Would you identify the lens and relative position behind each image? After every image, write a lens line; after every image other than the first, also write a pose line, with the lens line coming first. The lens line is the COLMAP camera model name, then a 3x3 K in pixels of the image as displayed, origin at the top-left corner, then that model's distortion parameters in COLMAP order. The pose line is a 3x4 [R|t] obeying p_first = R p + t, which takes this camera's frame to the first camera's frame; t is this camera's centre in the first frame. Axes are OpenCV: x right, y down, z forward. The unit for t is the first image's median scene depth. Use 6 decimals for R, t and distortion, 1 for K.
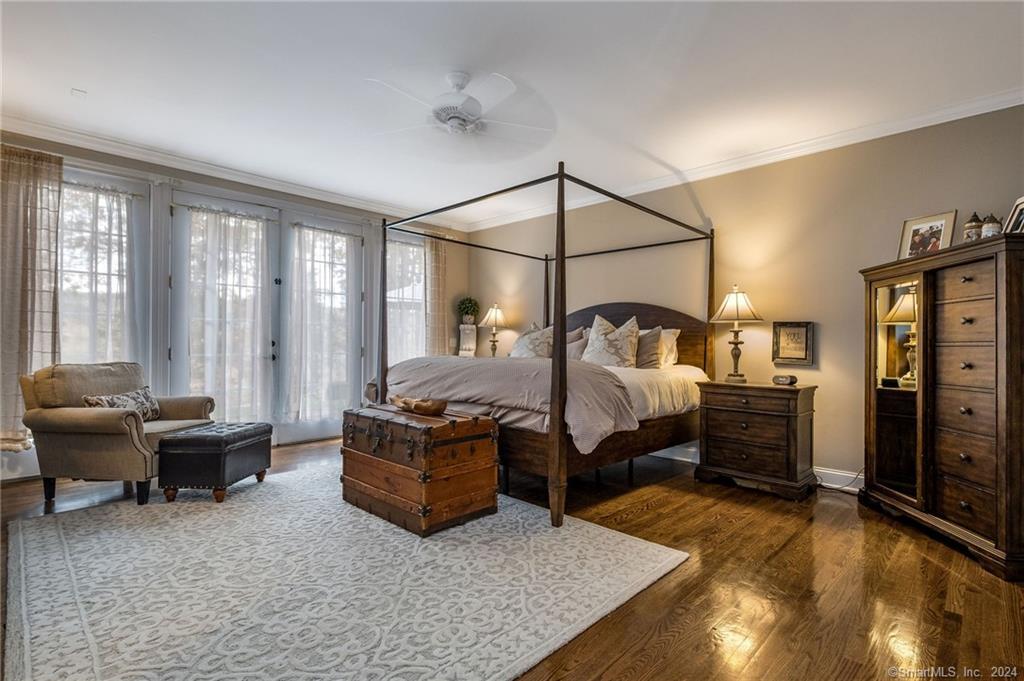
lens RADIAL K [[493.8, 0, 512.6], [0, 493.8, 340.1], [0, 0, 1]] dist [0.001766, -0.000276]
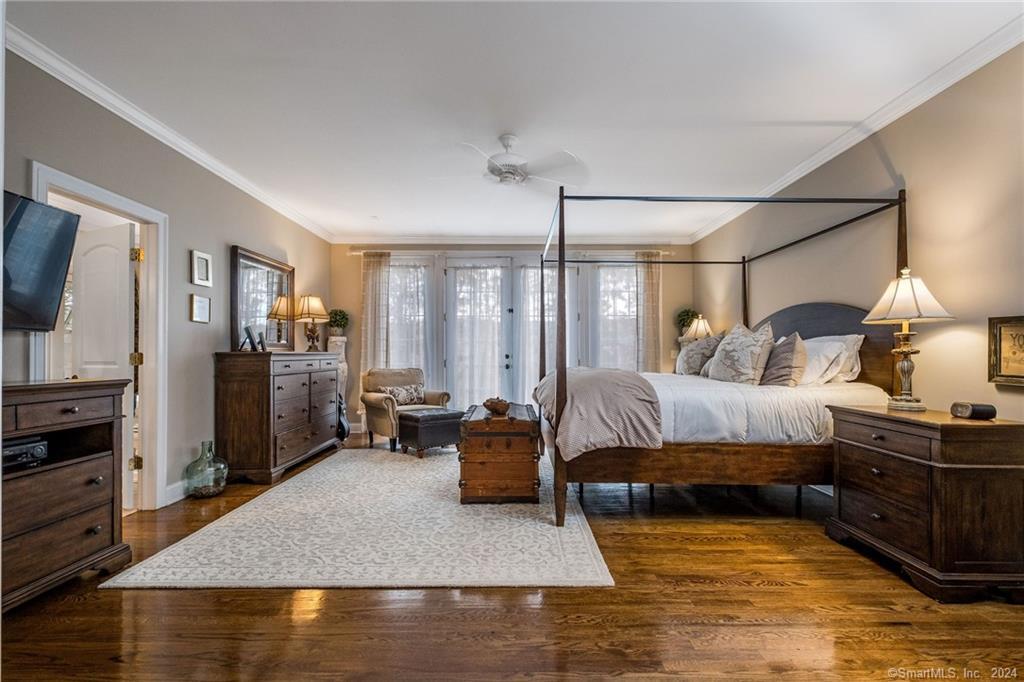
lens RADIAL K [[452.3, 0, 513.3], [0, 452.3, 349.6], [0, 0, 1]] dist [0.003433, -0.004259]
pose [[0.697426, -0.015975, -0.716478, 0.562997], [0.009958, 0.999871, -0.012600, 0.004780], [0.716587, 0.001653, 0.697496, 0.187600]]
